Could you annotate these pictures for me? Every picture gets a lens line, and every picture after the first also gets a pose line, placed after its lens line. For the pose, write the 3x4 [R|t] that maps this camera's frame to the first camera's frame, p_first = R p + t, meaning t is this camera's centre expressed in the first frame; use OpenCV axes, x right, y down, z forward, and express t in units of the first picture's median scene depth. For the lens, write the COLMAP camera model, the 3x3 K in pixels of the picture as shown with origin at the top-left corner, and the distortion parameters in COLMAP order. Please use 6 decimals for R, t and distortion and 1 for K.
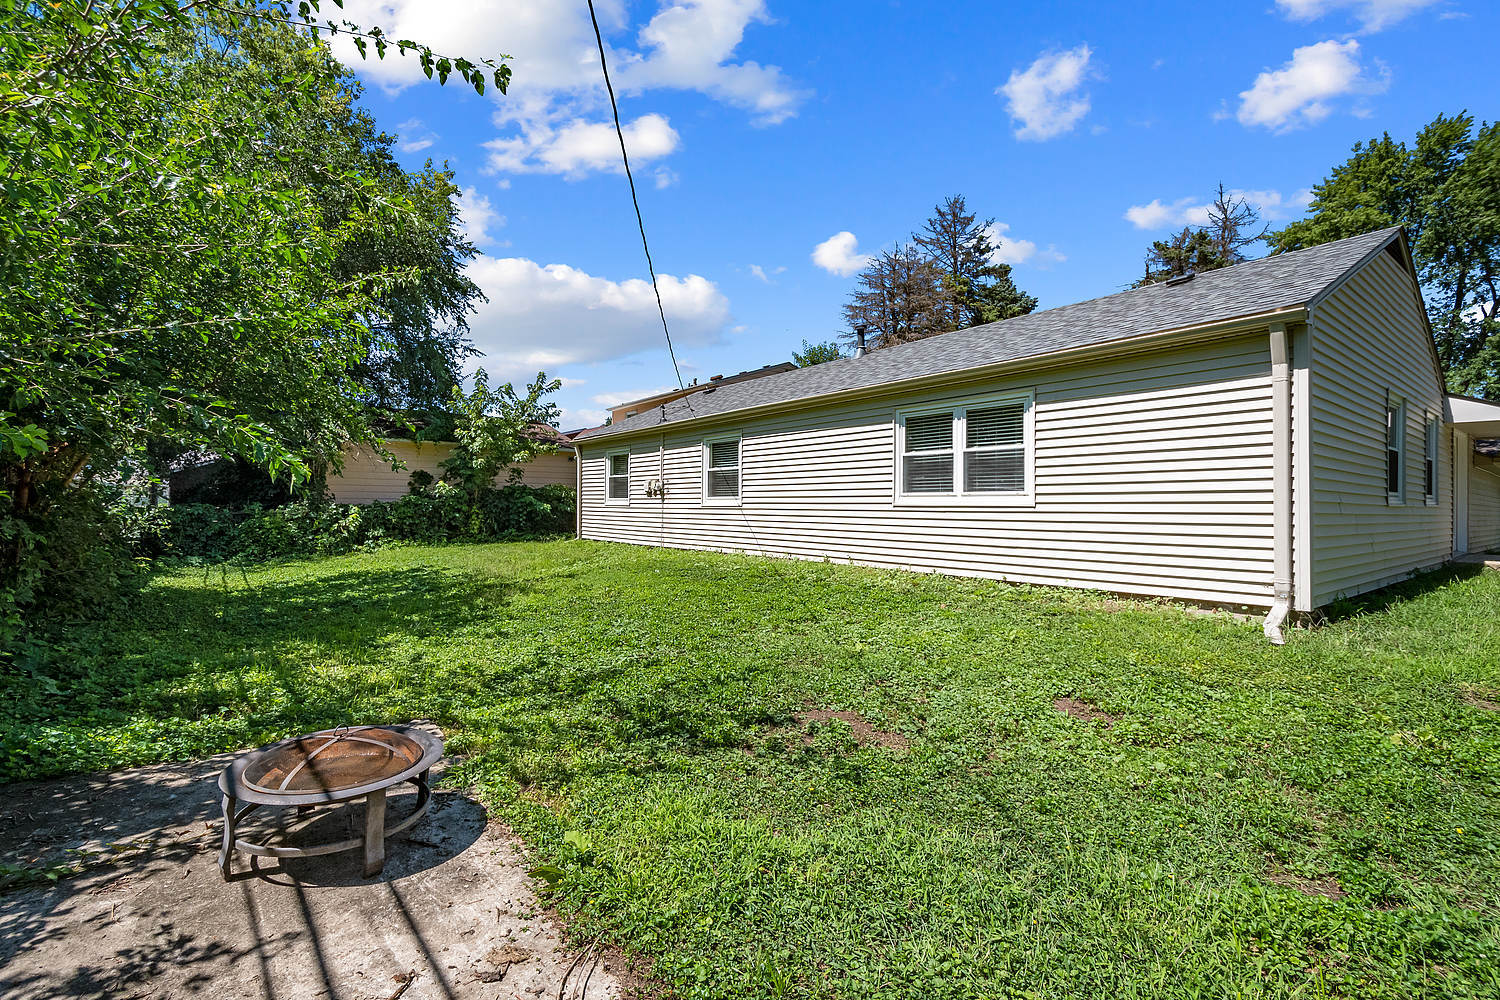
lens RADIAL K [[675.9, 0, 759.3], [0, 675.9, 497.8], [0, 0, 1]] dist [0.004665, 0.000045]
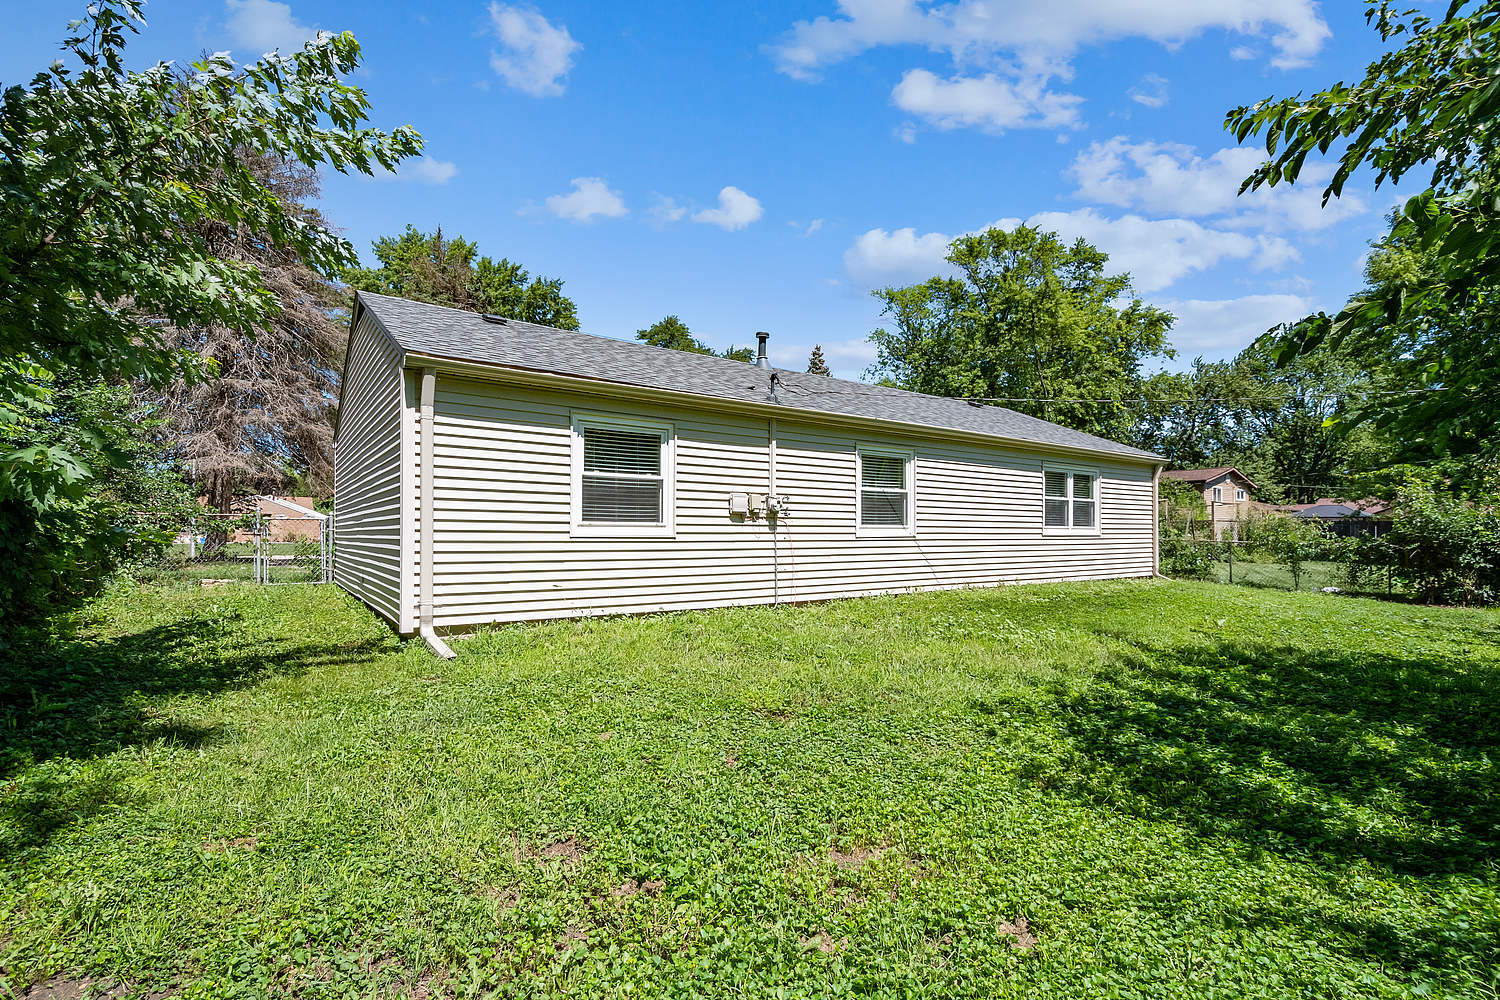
lens RADIAL K [[675.9, 0, 763.7], [0, 675.9, 547.4], [0, 0, 1]] dist [0.004665, 0.000045]
pose [[0.031809, -0.019368, 0.999306, -0.837094], [-0.009672, 0.999759, 0.019684, 0.010227], [-0.999447, -0.010292, 0.031614, 1.099154]]
